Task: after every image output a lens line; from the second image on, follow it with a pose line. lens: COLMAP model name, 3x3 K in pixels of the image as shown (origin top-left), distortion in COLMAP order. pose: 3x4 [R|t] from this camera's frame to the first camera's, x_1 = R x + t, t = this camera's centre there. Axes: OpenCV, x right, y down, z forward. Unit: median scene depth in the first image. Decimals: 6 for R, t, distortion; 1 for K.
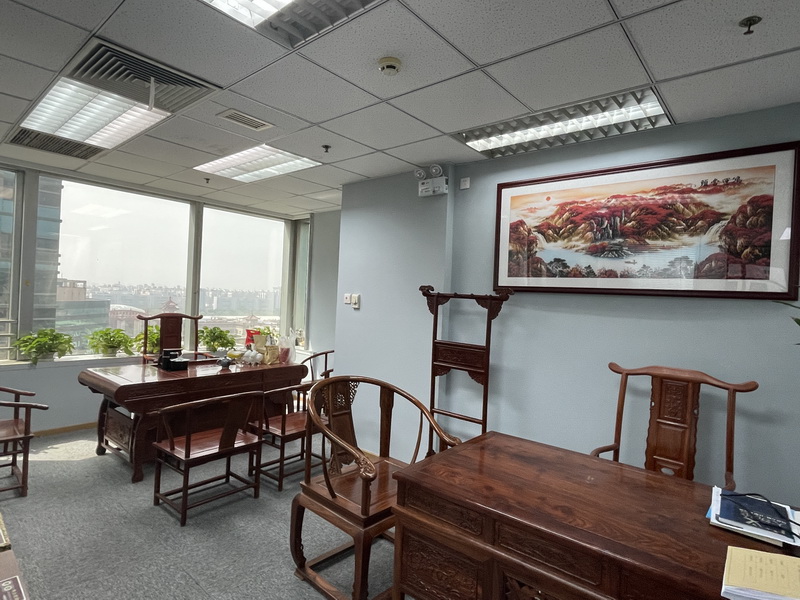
lens RADIAL K [[440.2, 0, 400.5], [0, 440.2, 298.6], [0, 0, 1]] dist [0.000521, -0.003039]
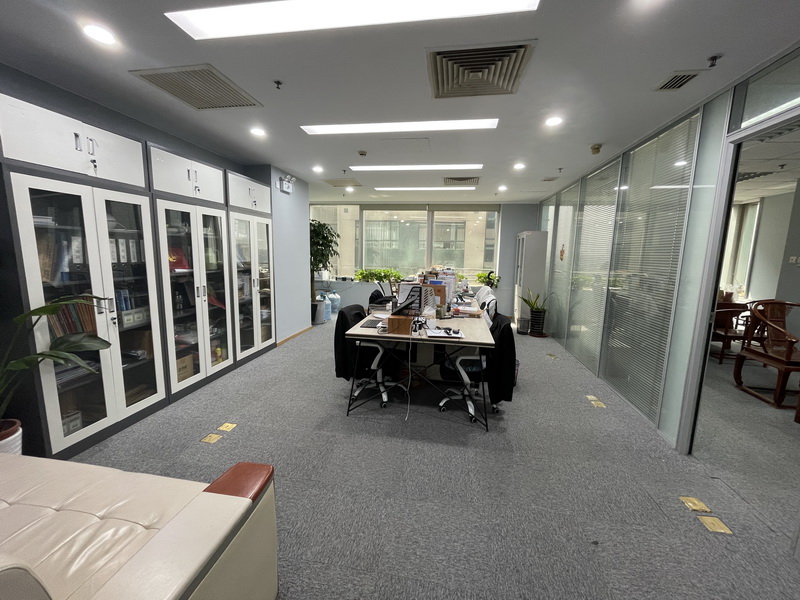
lens RADIAL K [[321.9, 0, 399.7], [0, 321.9, 297.9], [0, 0, 1]] dist [-0.001282, -0.000971]
pose [[0.522626, 0.083392, -0.848474, 0.177506], [-0.004909, 0.995483, 0.094817, 0.046462], [0.852548, -0.045389, 0.520674, -1.066181]]
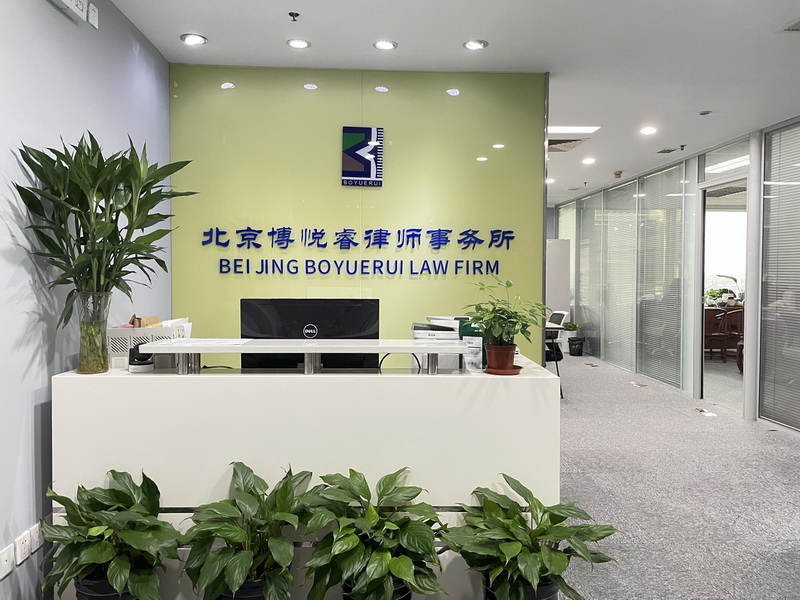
lens RADIAL K [[606.6, 0, 399.9], [0, 606.6, 297.6], [0, 0, 1]] dist [0.001095, 0.001031]
pose [[0.687981, -0.023615, -0.725344, 1.252019], [0.034959, 0.999389, 0.000622, 0.170285], [0.724886, -0.025785, 0.688386, -3.413511]]
